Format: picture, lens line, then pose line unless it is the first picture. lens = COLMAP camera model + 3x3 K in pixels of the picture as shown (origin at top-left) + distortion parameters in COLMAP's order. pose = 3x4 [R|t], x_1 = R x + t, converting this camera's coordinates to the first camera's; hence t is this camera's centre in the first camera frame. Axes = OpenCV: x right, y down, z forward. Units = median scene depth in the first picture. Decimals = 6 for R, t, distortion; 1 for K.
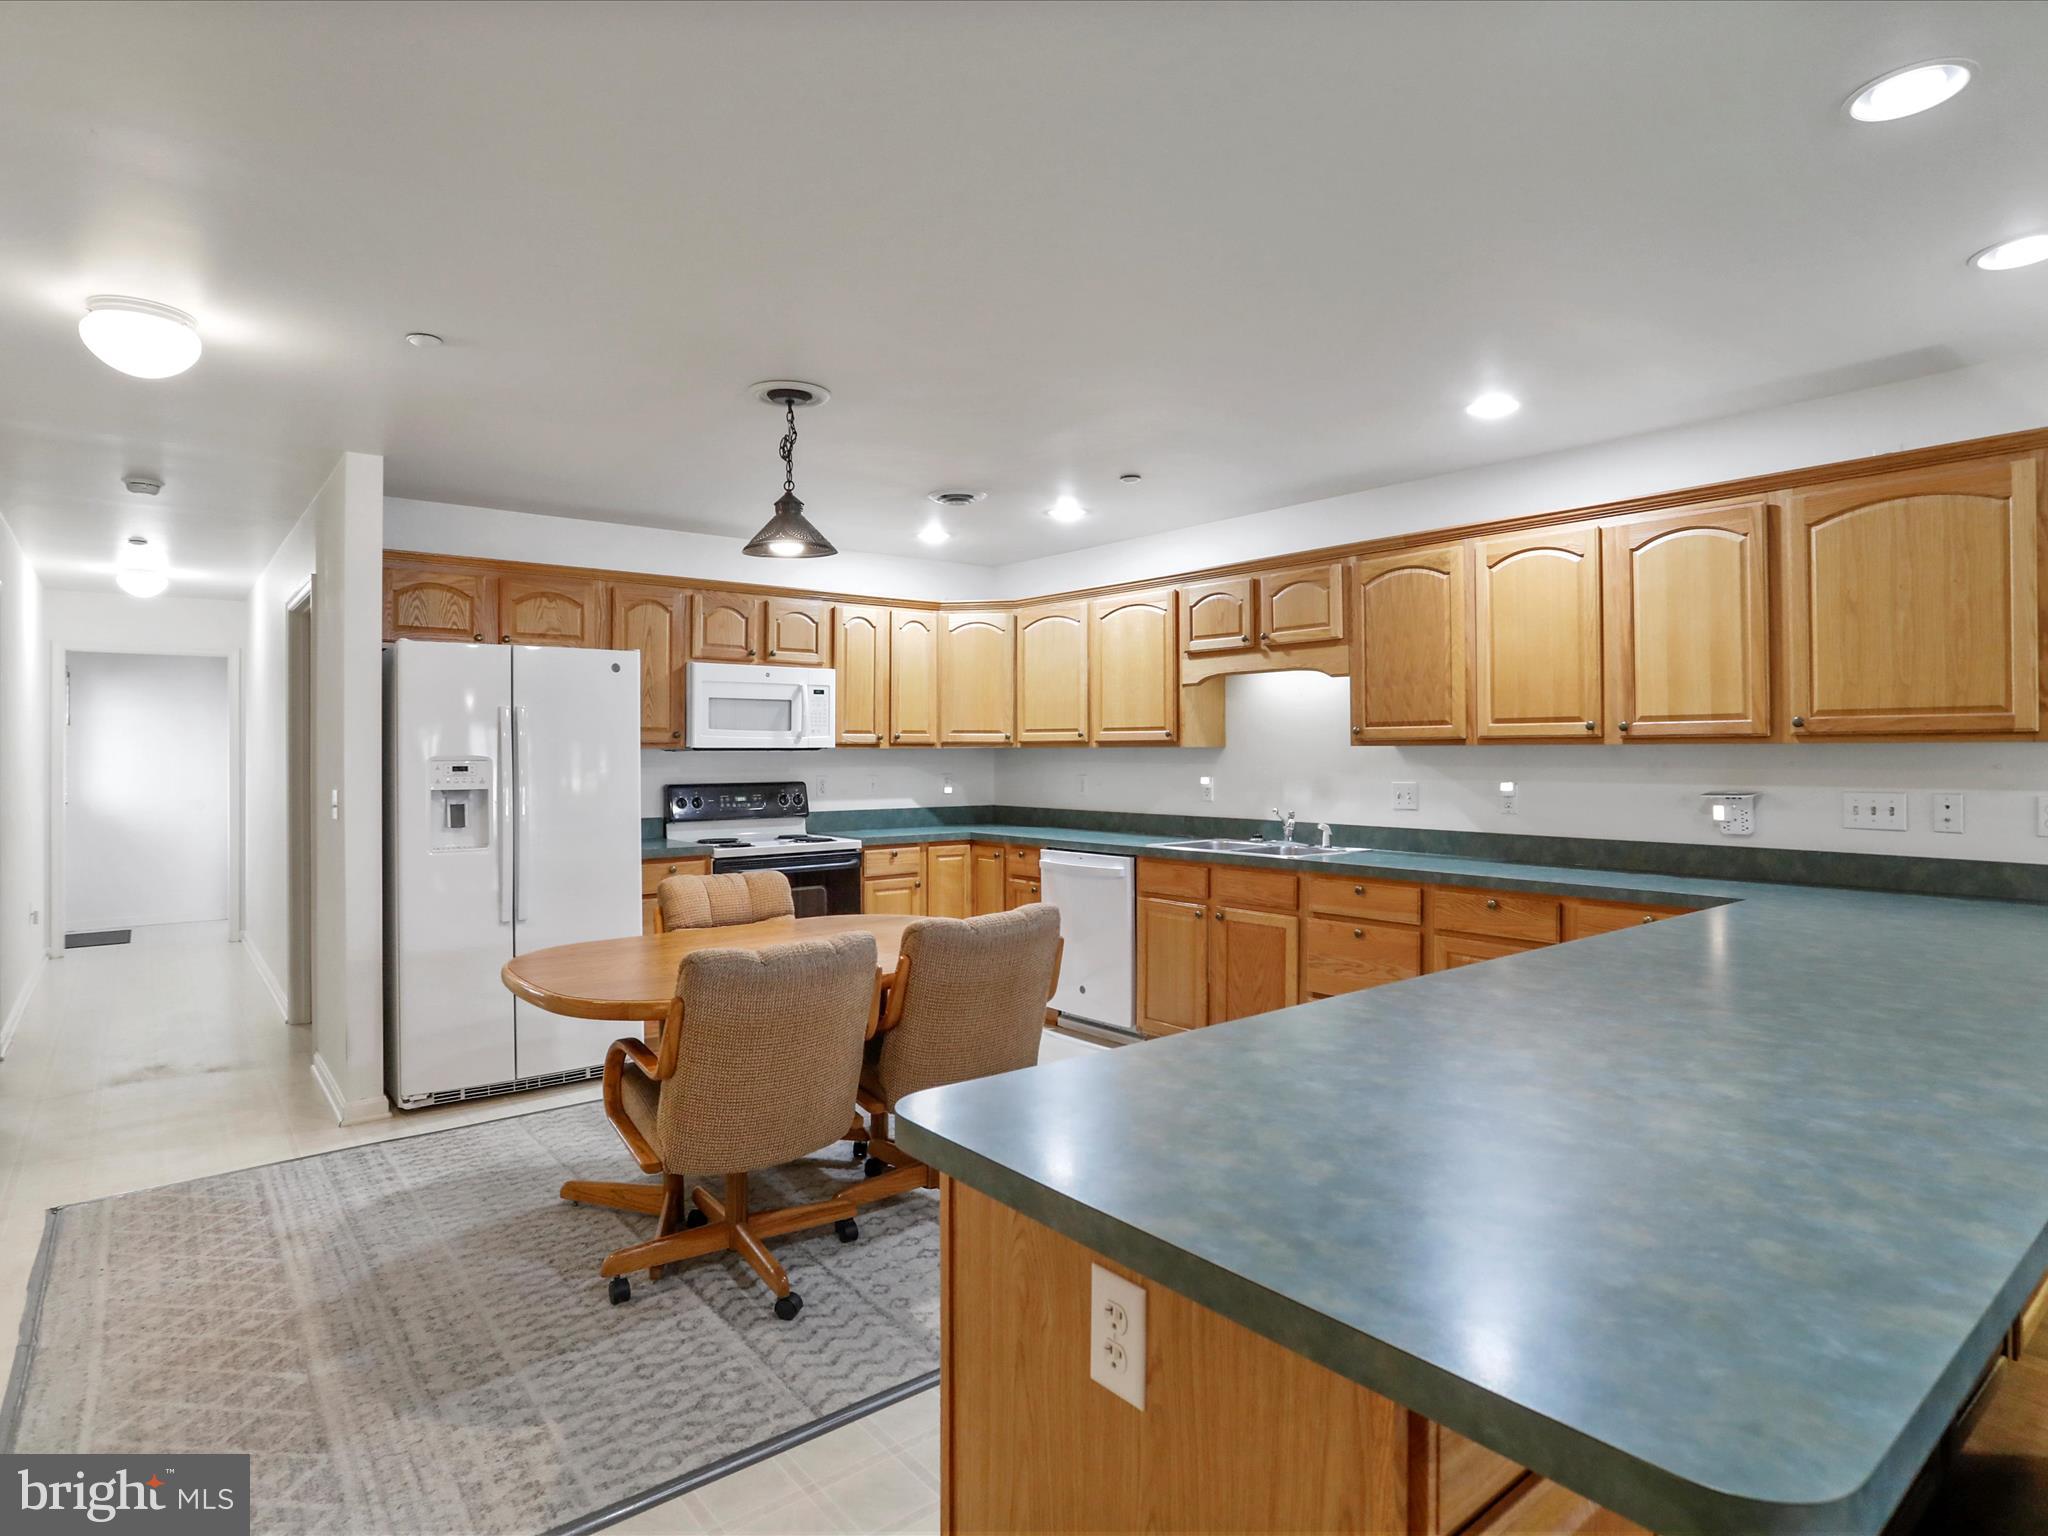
lens RADIAL K [[1124.7, 0, 1027.1], [0, 1124.7, 758.6], [0, 0, 1]] dist [-0.064582, 0.040671]
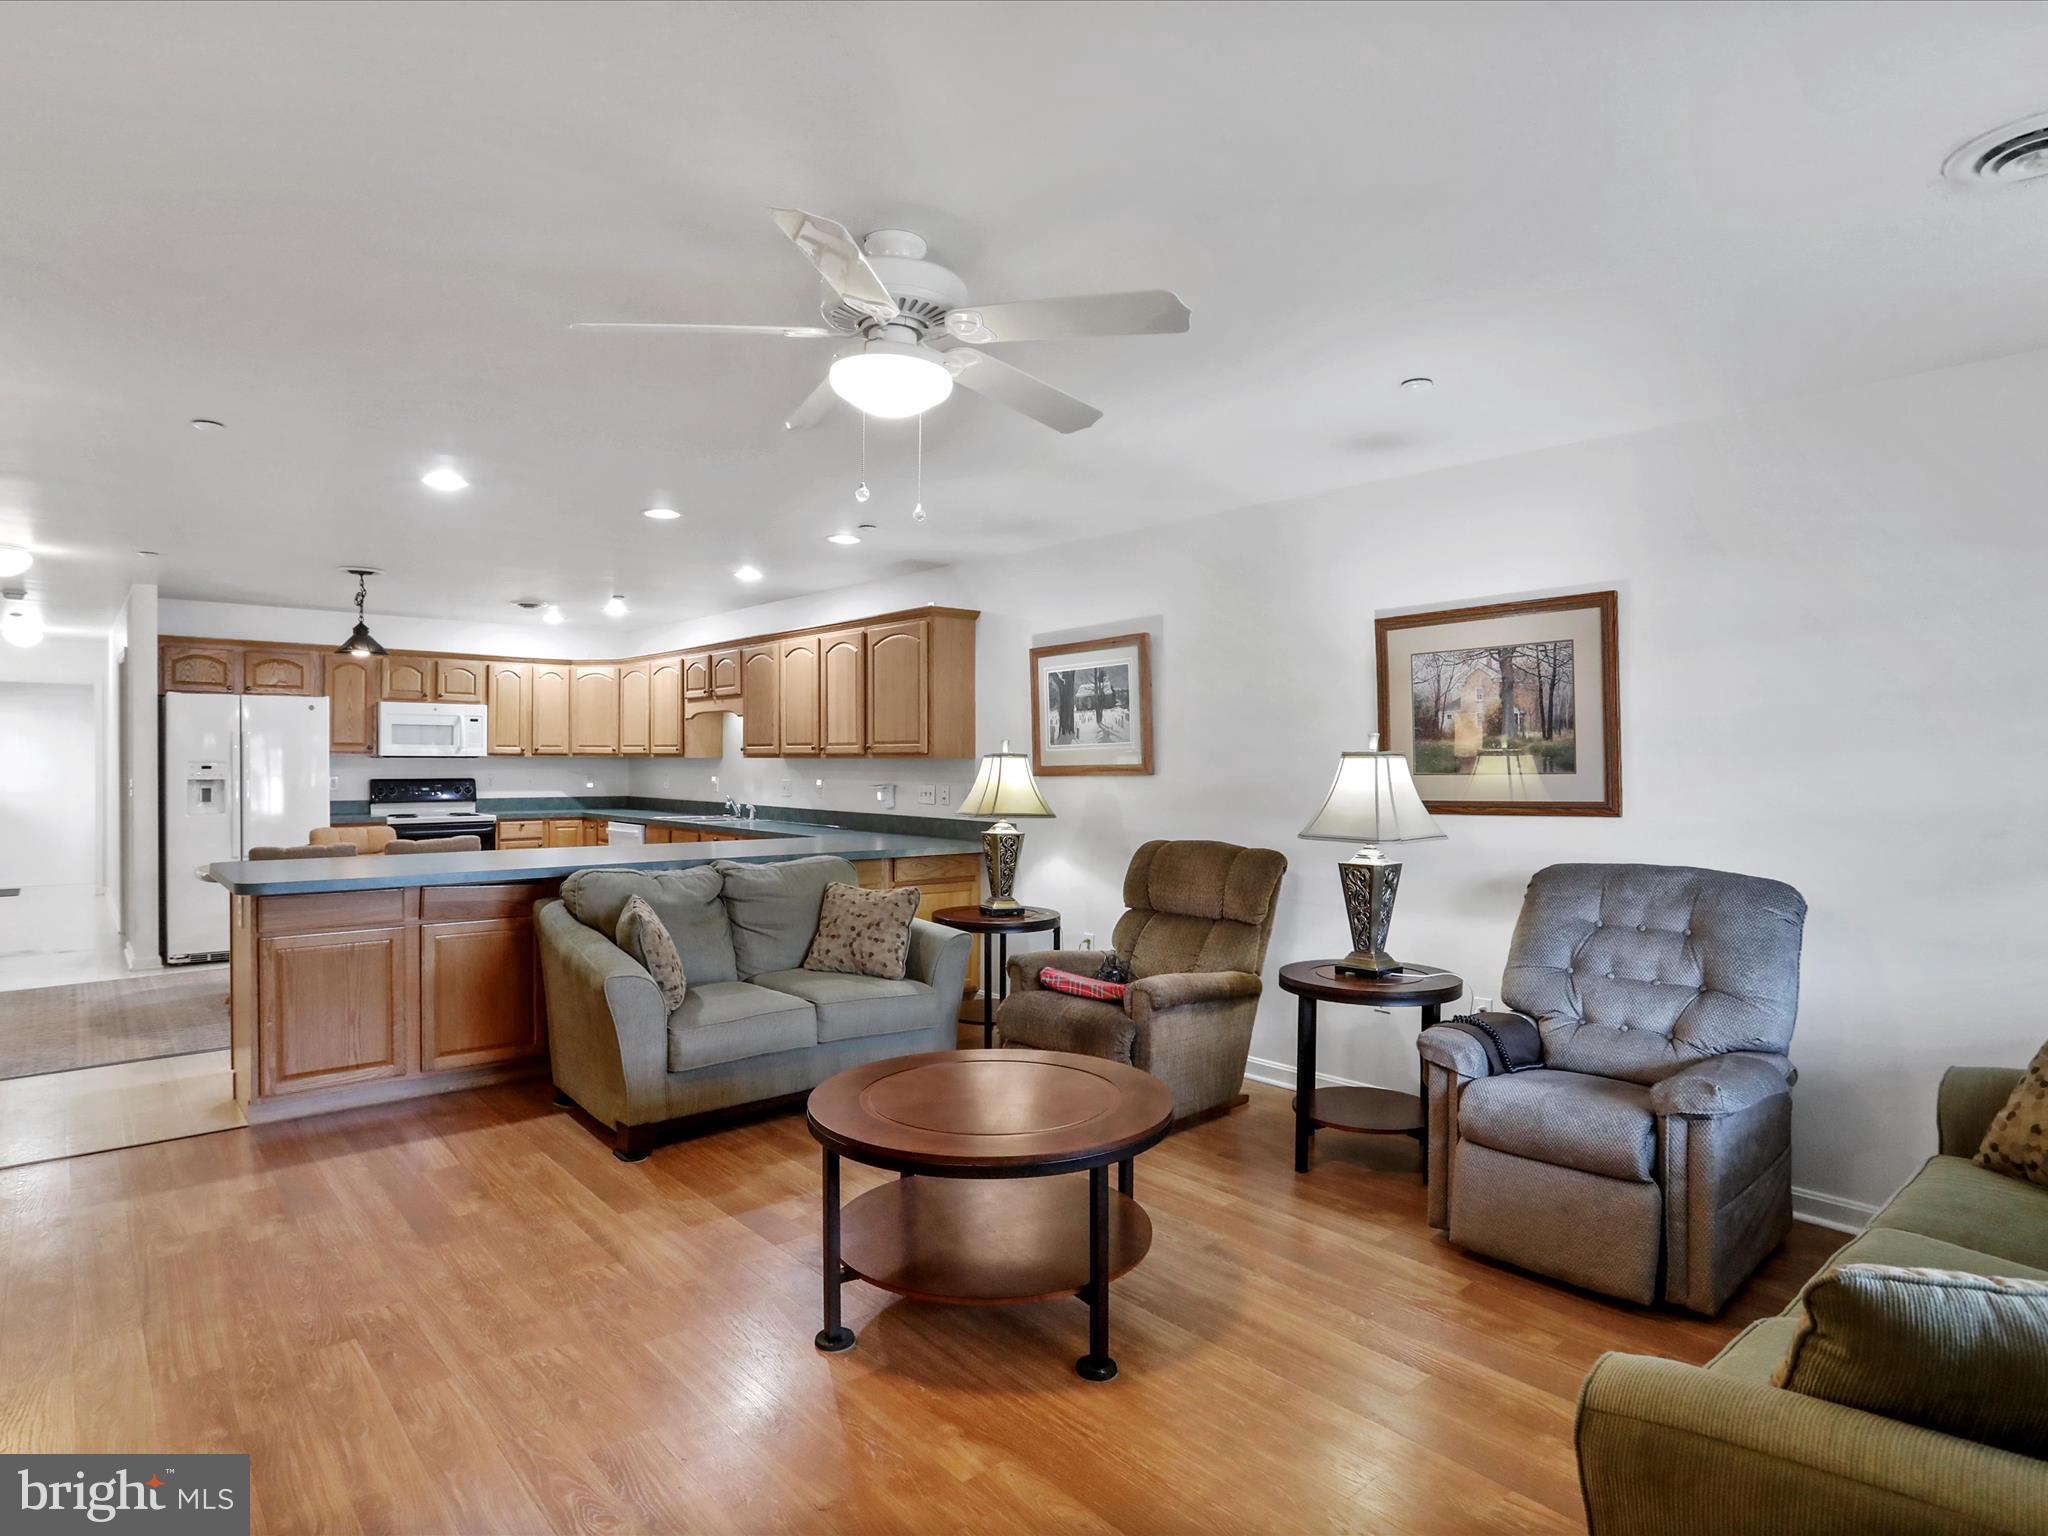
lens RADIAL K [[1135.3, 0, 1022.5], [0, 1135.3, 776.8], [0, 0, 1]] dist [-0.067215, 0.048008]
pose [[0.999289, 0.007968, 0.036857, 0.607950], [-0.008282, 0.999931, 0.008364, -0.000380], [-0.036788, -0.008664, 0.999286, -0.678737]]
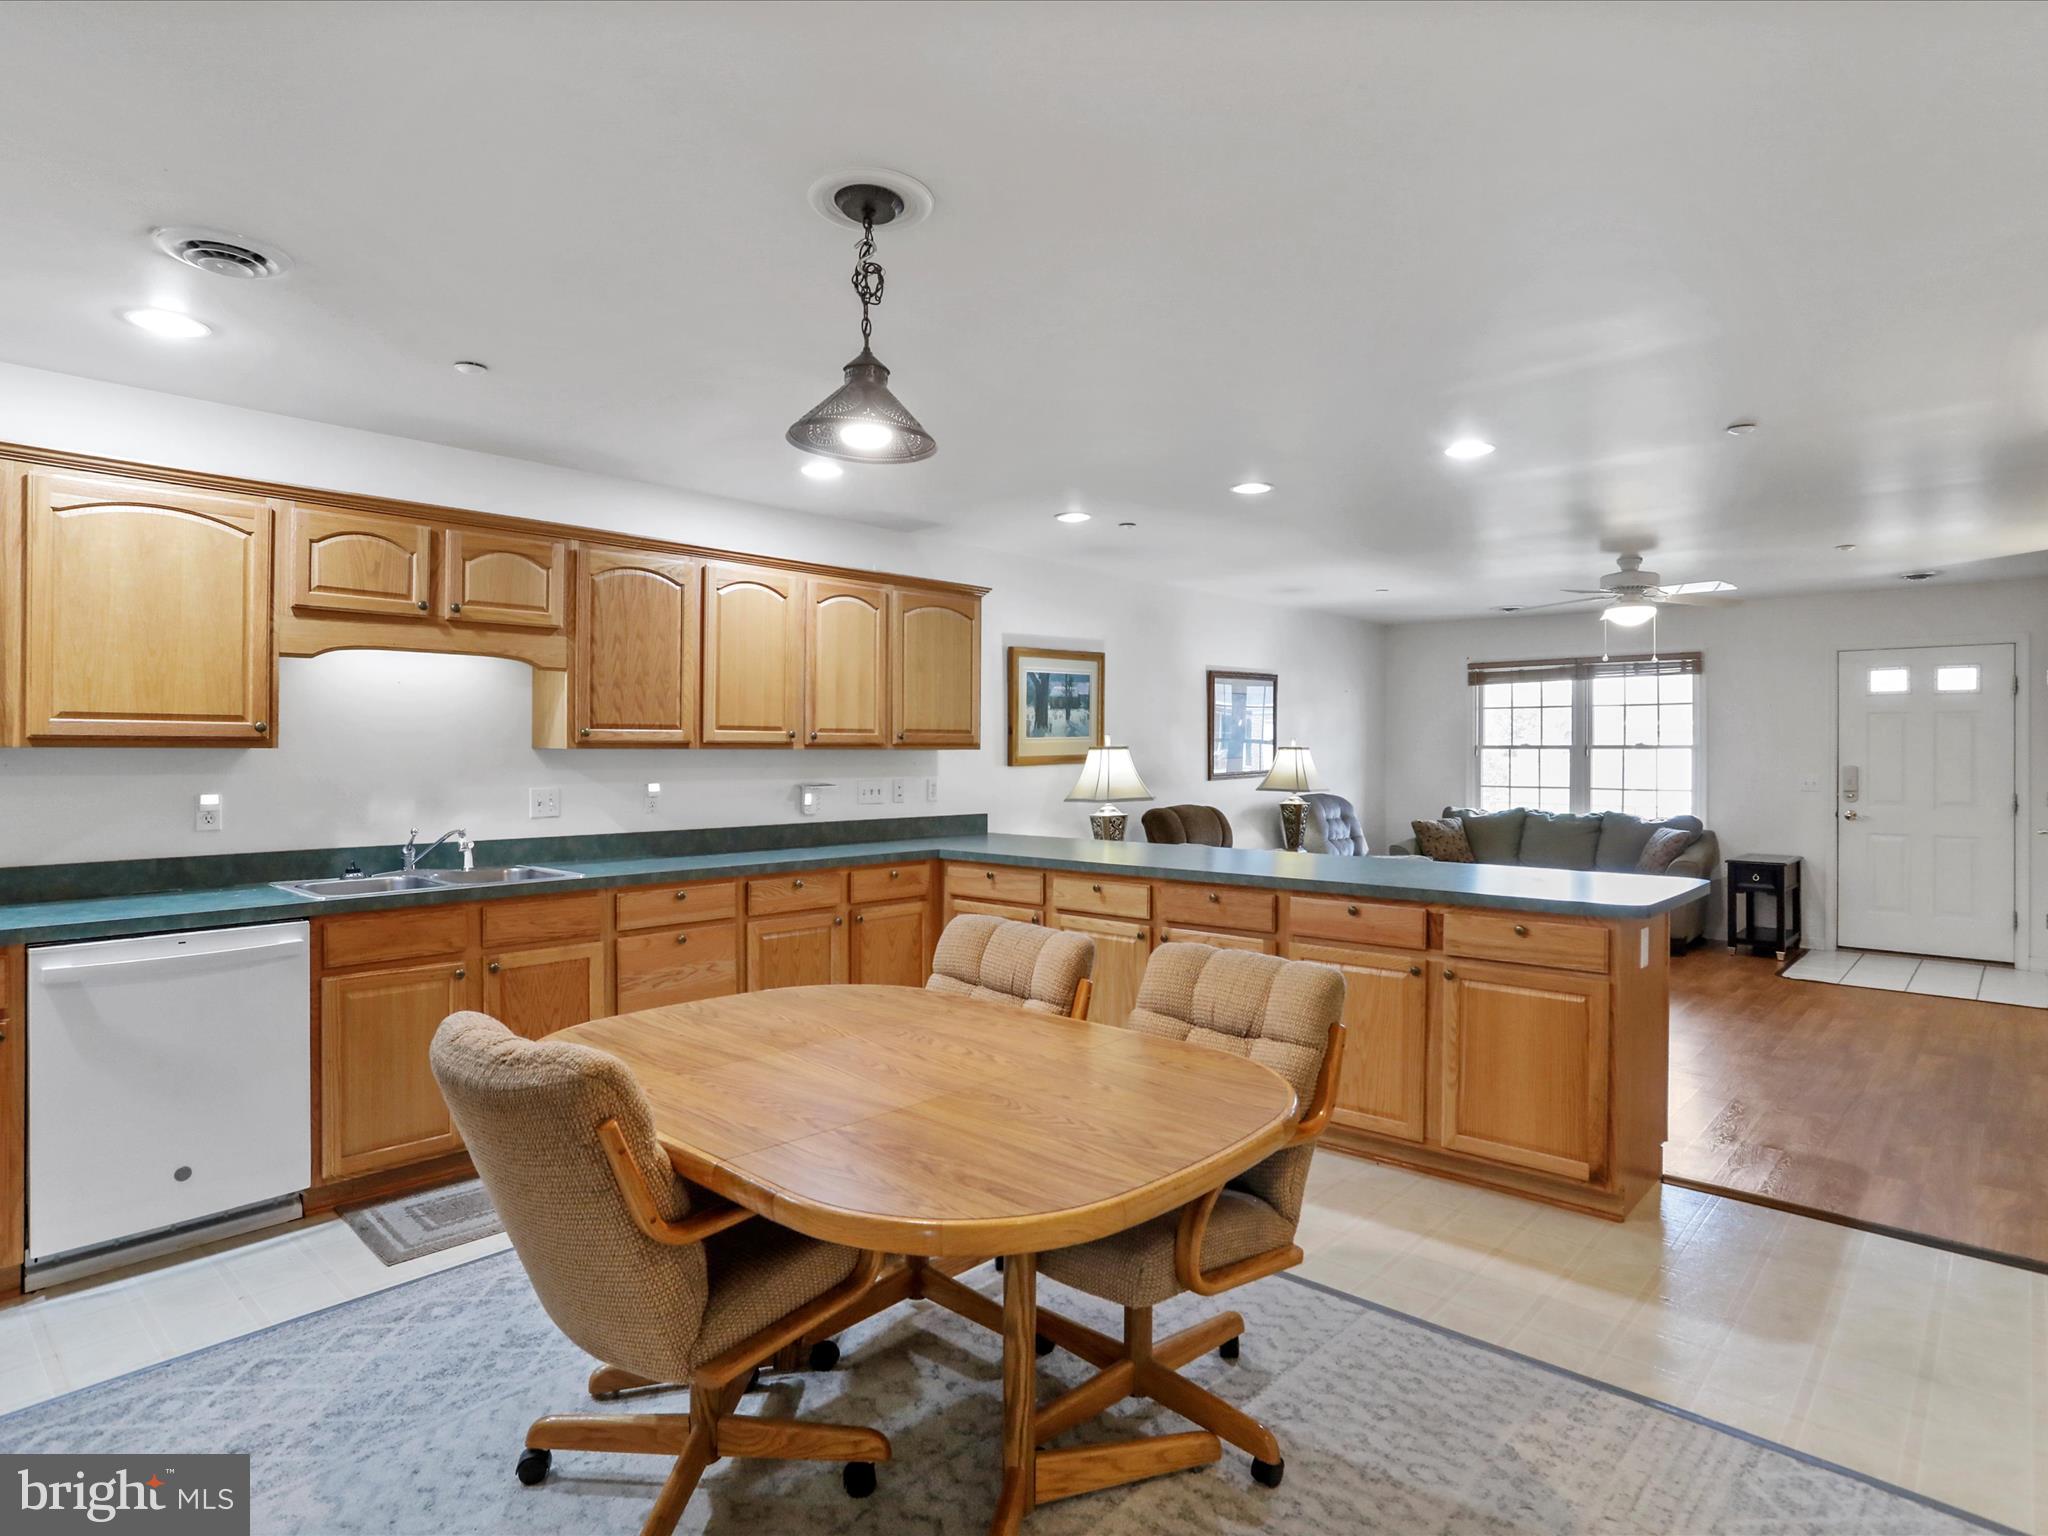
lens RADIAL K [[1124.7, 0, 1027.1], [0, 1124.7, 758.6], [0, 0, 1]] dist [-0.064582, 0.040671]
pose [[-0.148344, -0.003190, 0.988931, -0.616010], [0.005320, 0.999978, 0.004024, -0.004745], [-0.988922, 0.005858, -0.148323, 0.718605]]
